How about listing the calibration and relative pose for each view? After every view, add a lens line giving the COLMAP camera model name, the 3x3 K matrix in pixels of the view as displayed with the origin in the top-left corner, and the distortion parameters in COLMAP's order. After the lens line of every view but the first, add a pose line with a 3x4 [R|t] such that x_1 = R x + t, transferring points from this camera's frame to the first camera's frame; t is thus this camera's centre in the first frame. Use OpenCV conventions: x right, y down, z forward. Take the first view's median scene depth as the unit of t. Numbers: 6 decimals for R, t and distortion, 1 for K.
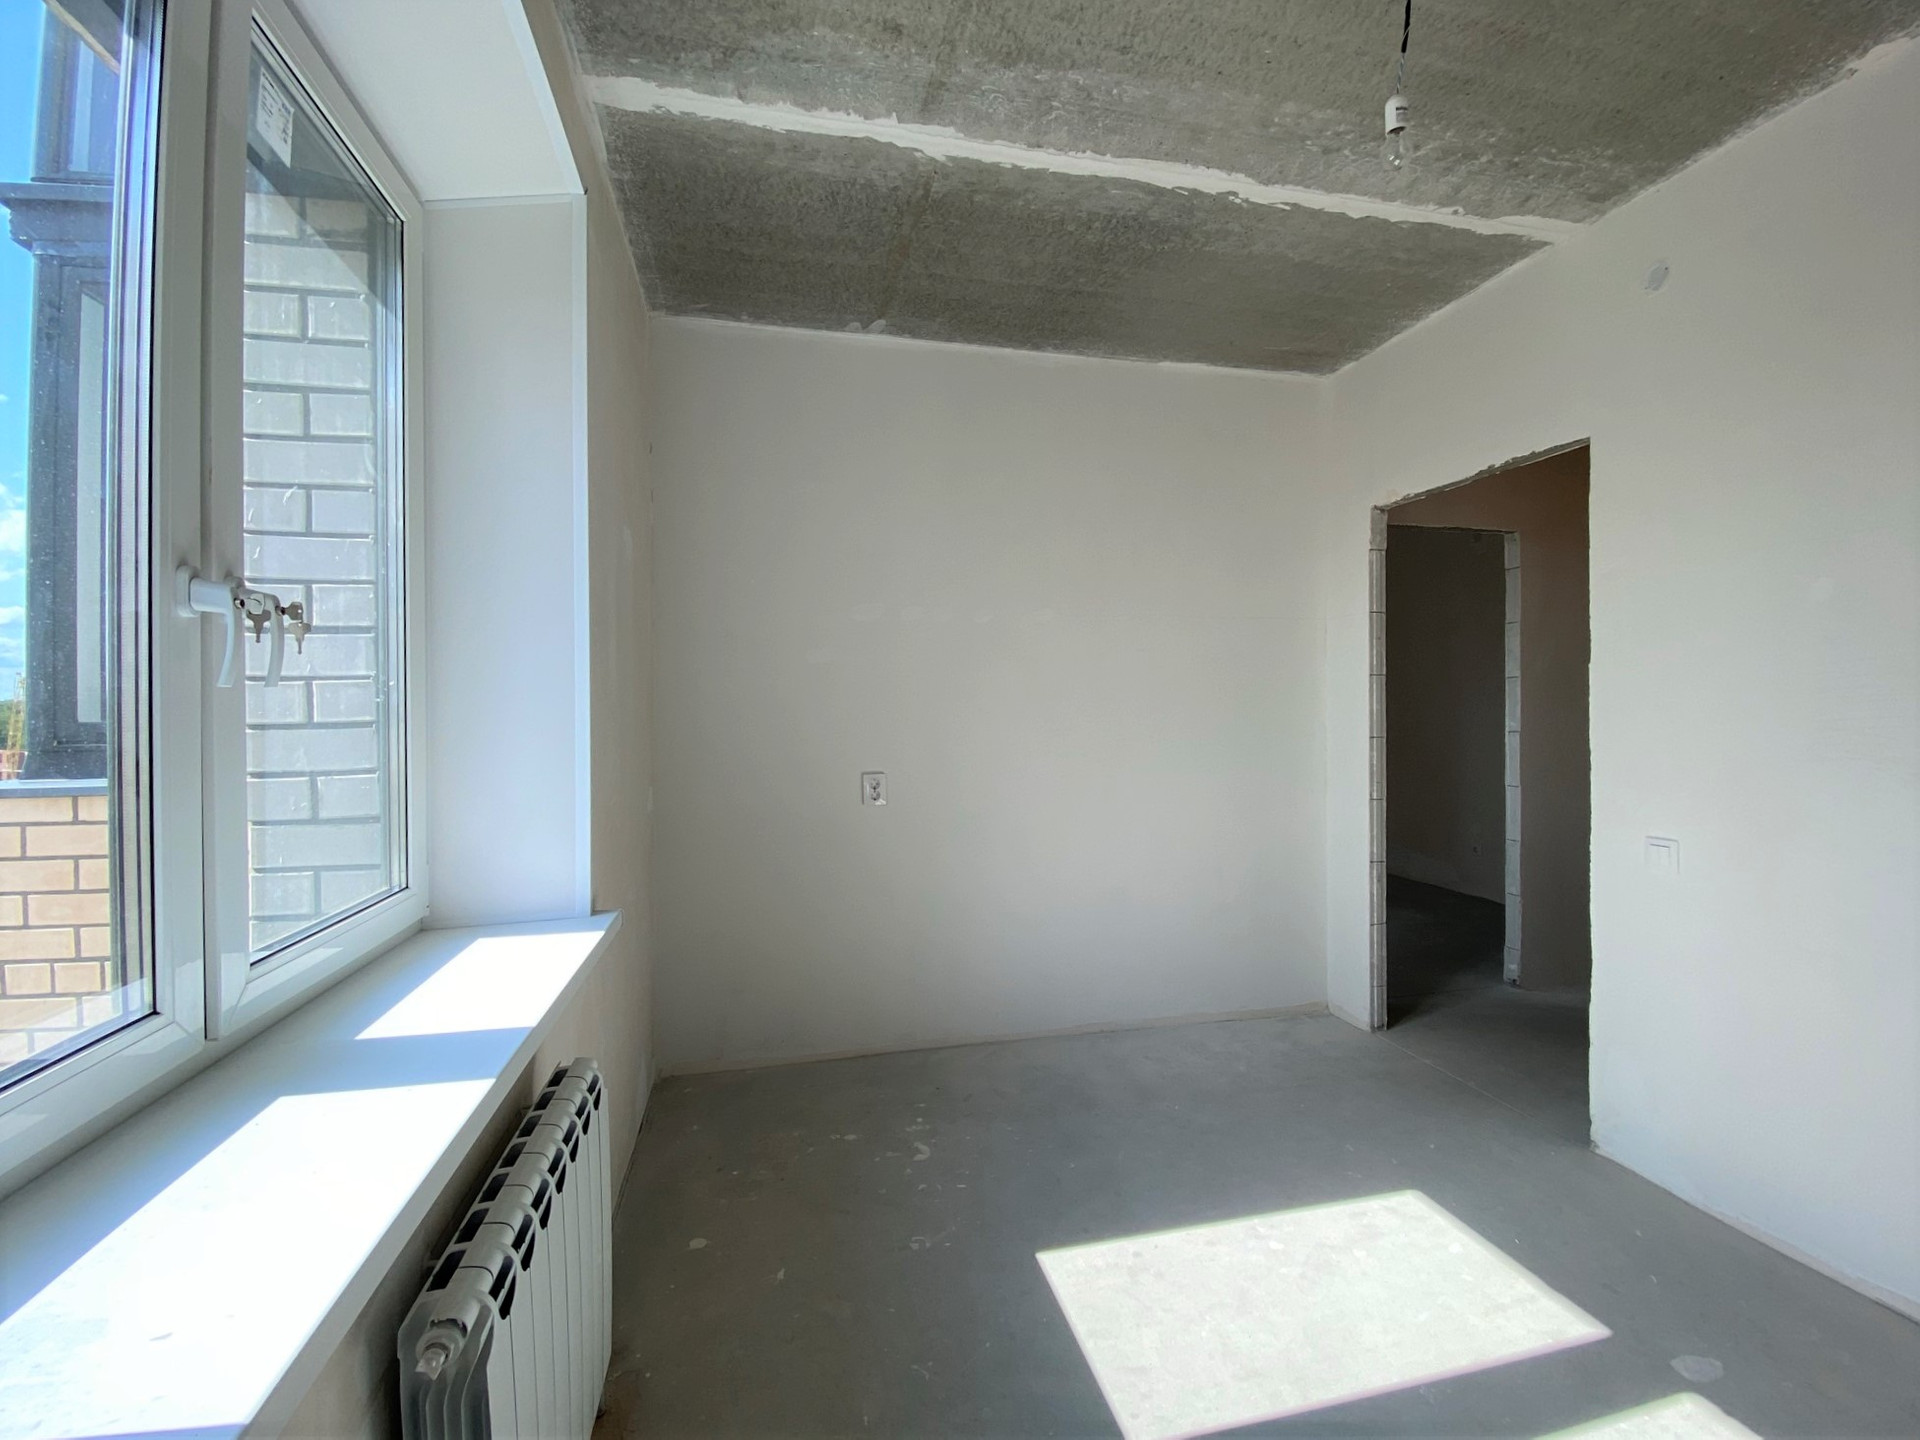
lens RADIAL K [[783.1, 0, 960.9], [0, 783.1, 709.3], [0, 0, 1]] dist [0.001693, -0.013606]
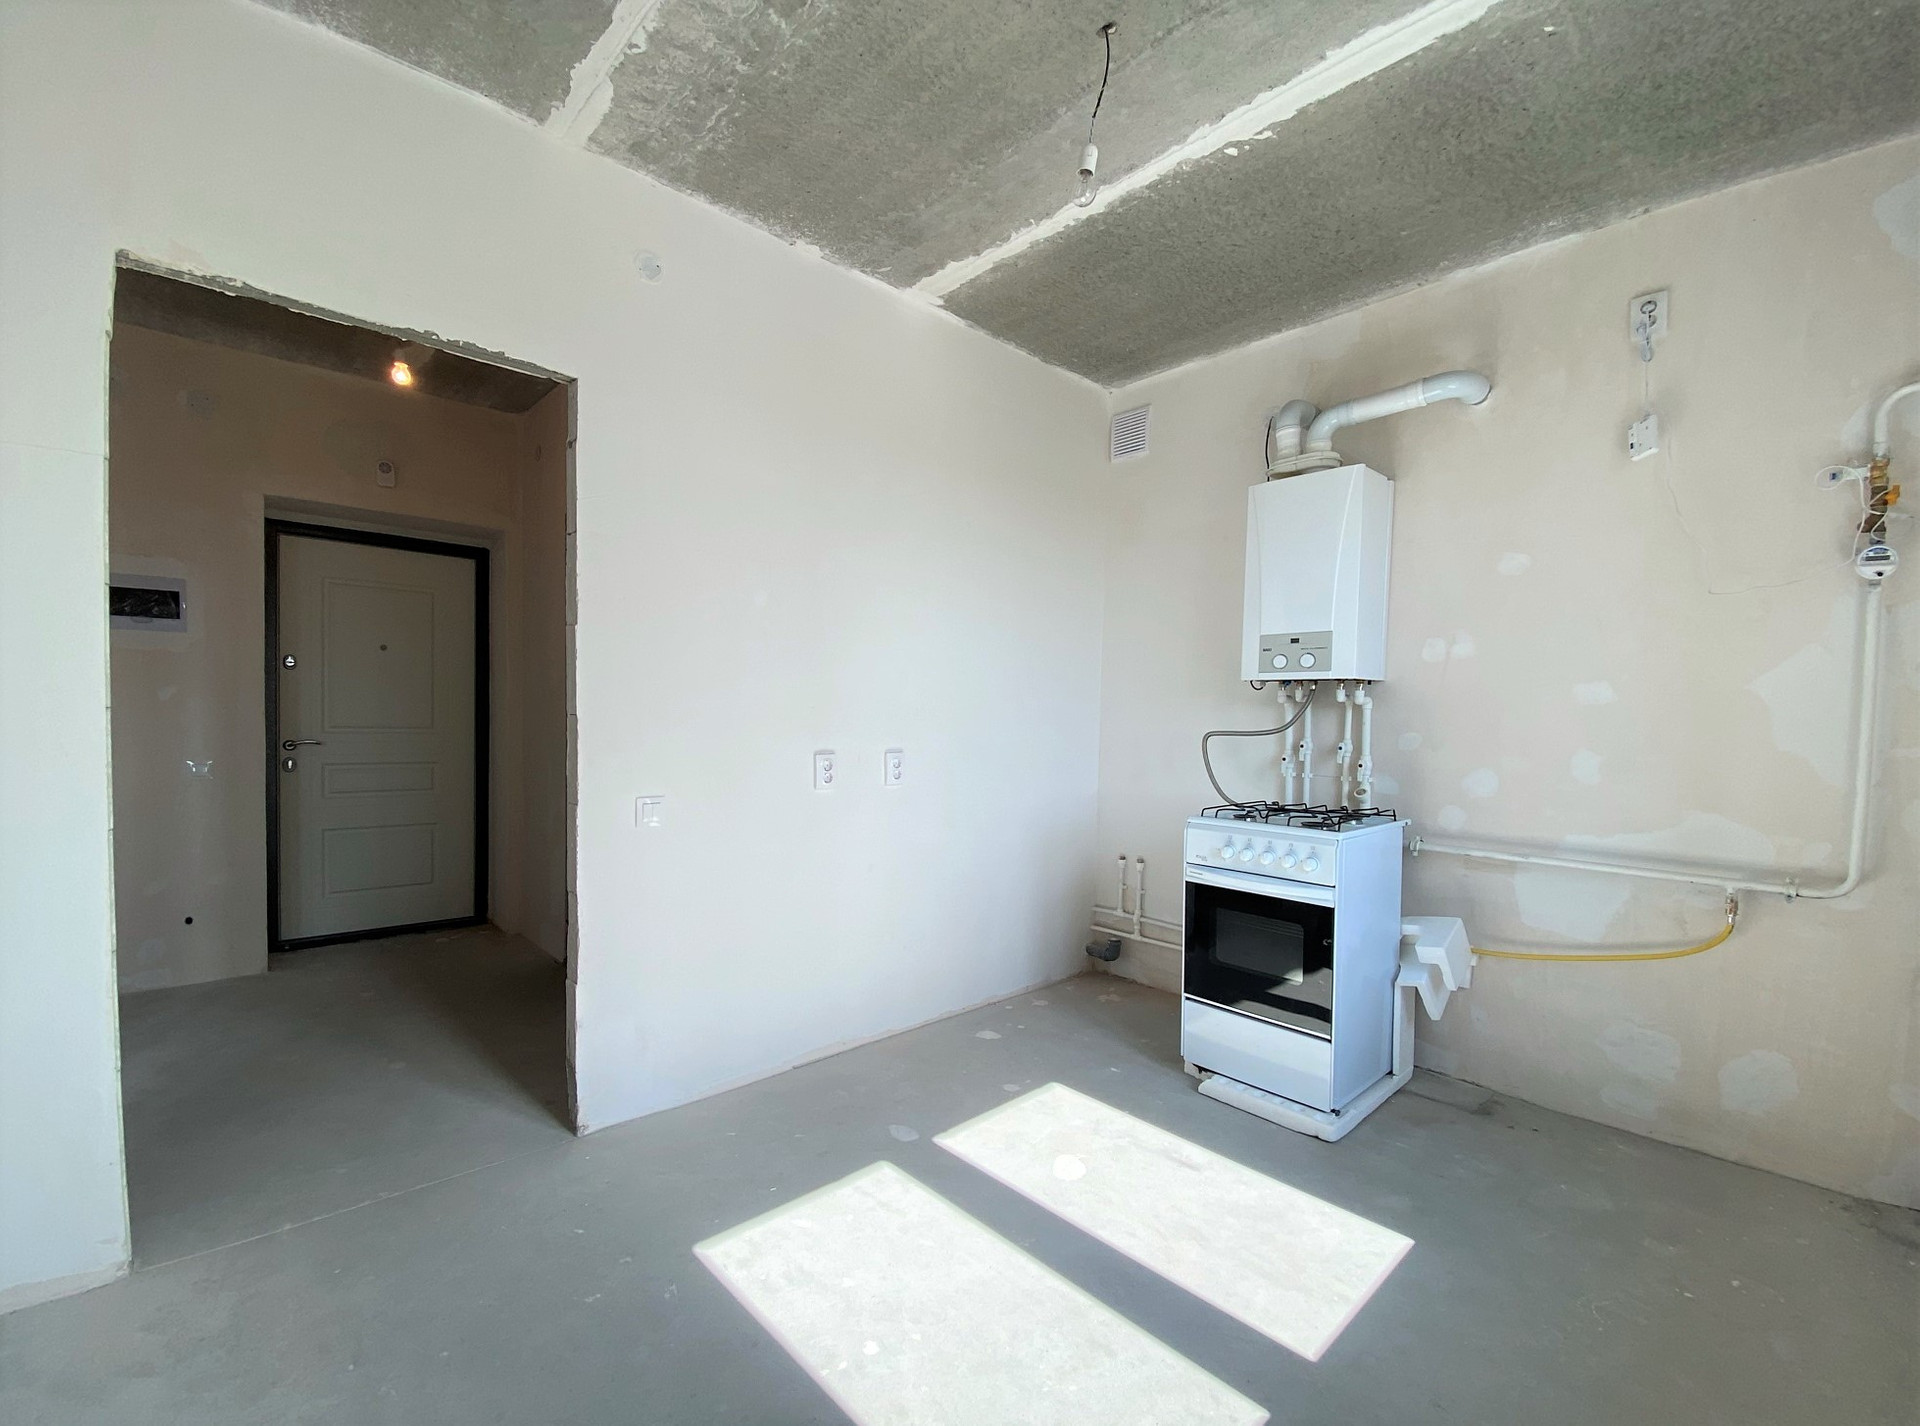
lens RADIAL K [[823.9, 0, 955.7], [0, 823.9, 737.2], [0, 0, 1]] dist [0.000152, 0.000004]
pose [[-0.497101, -0.034052, 0.867024, -0.313740], [-0.016928, 0.999420, 0.029546, 0.042563], [-0.867528, 0.000010, -0.497389, 1.241779]]
